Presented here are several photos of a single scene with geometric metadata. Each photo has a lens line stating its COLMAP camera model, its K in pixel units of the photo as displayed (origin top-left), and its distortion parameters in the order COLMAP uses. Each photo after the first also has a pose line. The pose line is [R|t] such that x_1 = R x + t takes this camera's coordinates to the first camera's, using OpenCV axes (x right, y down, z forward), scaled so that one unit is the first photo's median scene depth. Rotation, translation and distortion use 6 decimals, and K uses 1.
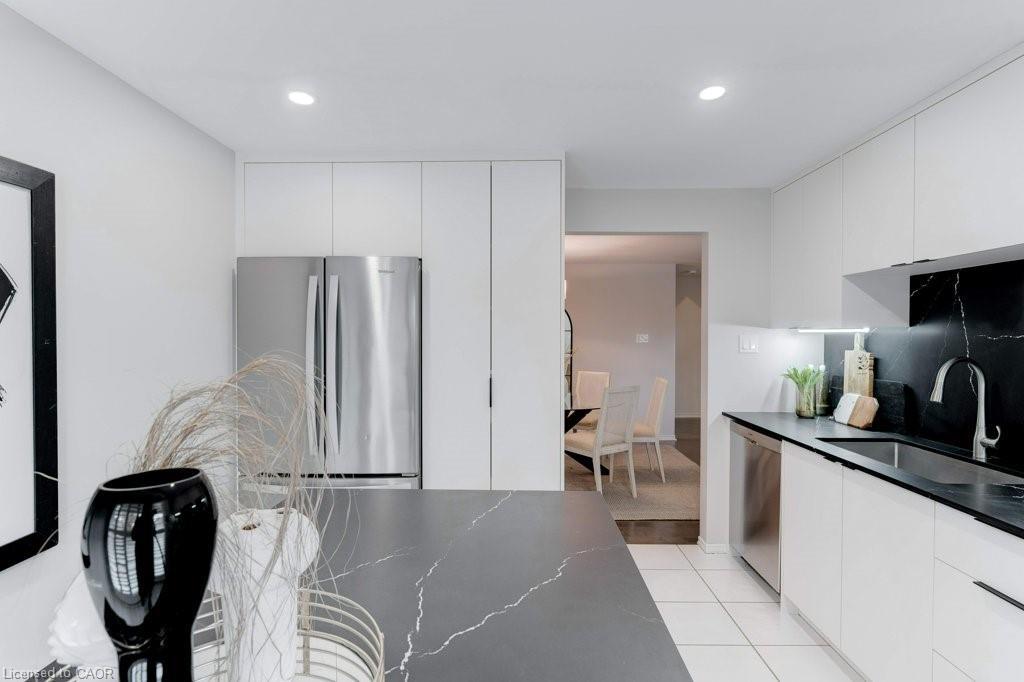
lens RADIAL K [[484.2, 0, 515.2], [0, 484.2, 338.3], [0, 0, 1]] dist [-0.001655, -0.000149]
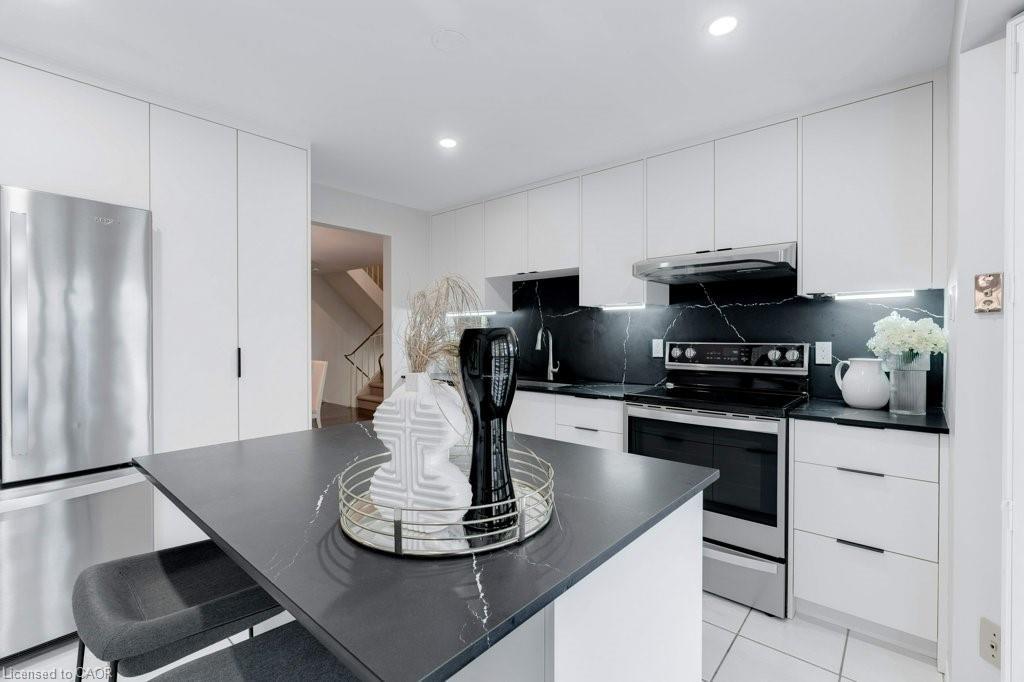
lens RADIAL K [[454.5, 0, 512.0], [0, 454.5, 336.8], [0, 0, 1]] dist [-0.013636, 0.002913]
pose [[0.636137, -0.004927, 0.771560, -0.449818], [0.010784, 0.999939, -0.002506, 0.073823], [-0.771500, 0.009915, 0.636151, -0.014103]]
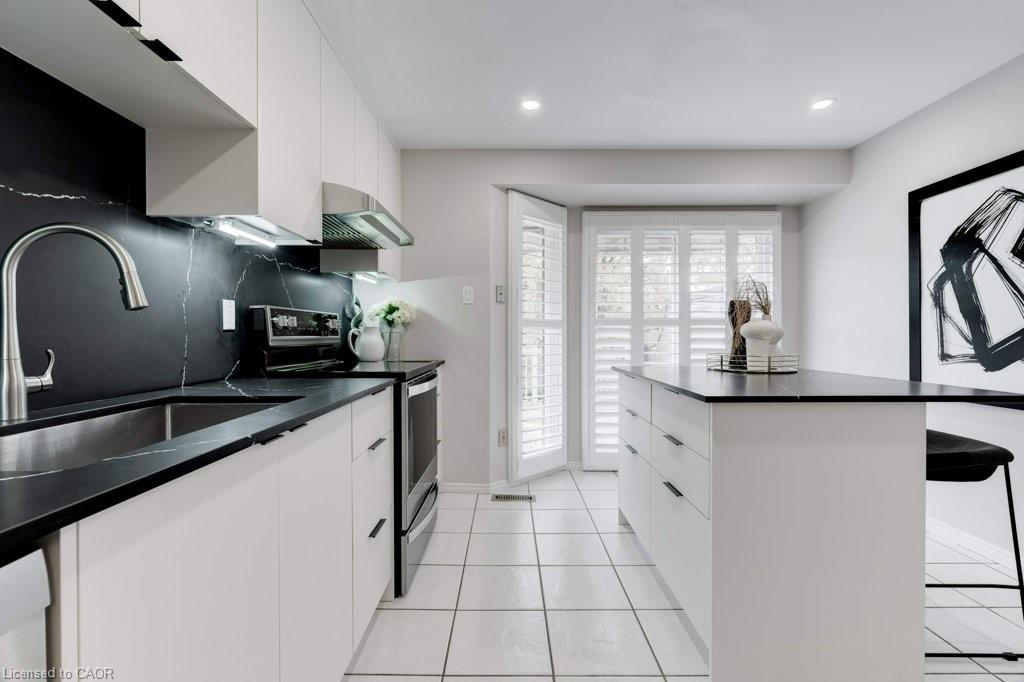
lens RADIAL K [[454.5, 0, 505.8], [0, 454.5, 341.0], [0, 0, 1]] dist [-0.013636, 0.002913]
pose [[-0.999951, 0.004371, -0.008907, 0.401608], [0.004150, 0.999687, 0.024681, 0.138007], [0.009013, 0.024643, -0.999656, 1.310816]]
